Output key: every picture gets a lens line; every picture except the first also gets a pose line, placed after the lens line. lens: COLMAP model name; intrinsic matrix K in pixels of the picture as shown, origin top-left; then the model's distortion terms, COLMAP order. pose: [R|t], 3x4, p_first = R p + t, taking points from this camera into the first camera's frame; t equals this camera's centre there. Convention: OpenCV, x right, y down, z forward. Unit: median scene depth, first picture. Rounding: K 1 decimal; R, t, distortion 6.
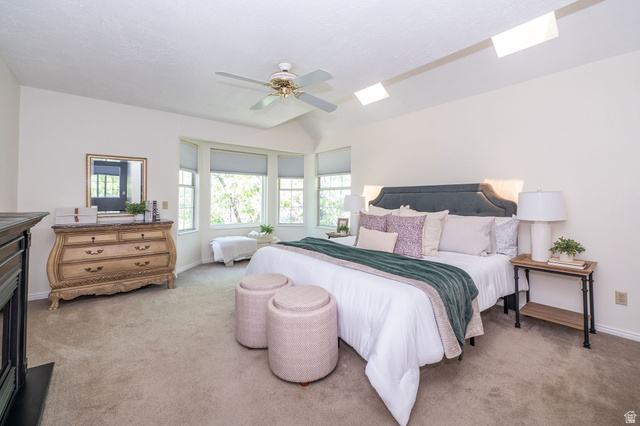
lens RADIAL K [[270.3, 0, 320.6], [0, 270.3, 199.8], [0, 0, 1]] dist [0.031038, 0.000015]
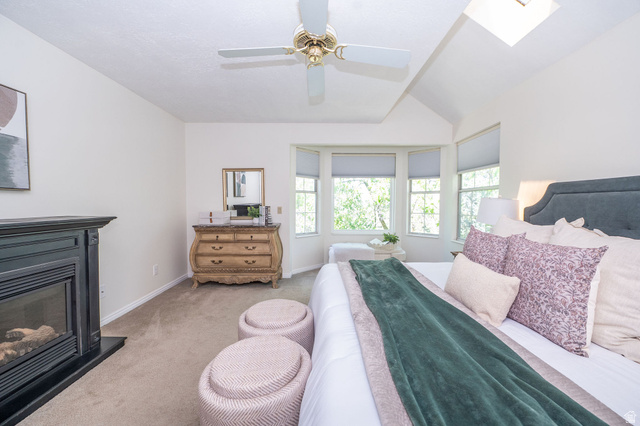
lens RADIAL K [[254.1, 0, 327.4], [0, 254.1, 214.5], [0, 0, 1]] dist [0.000252, -0.000073]
pose [[0.788428, 0.023962, -0.614660, 0.217158], [0.001995, 0.999136, 0.041510, -0.005177], [0.615124, -0.033953, 0.787699, 0.341513]]
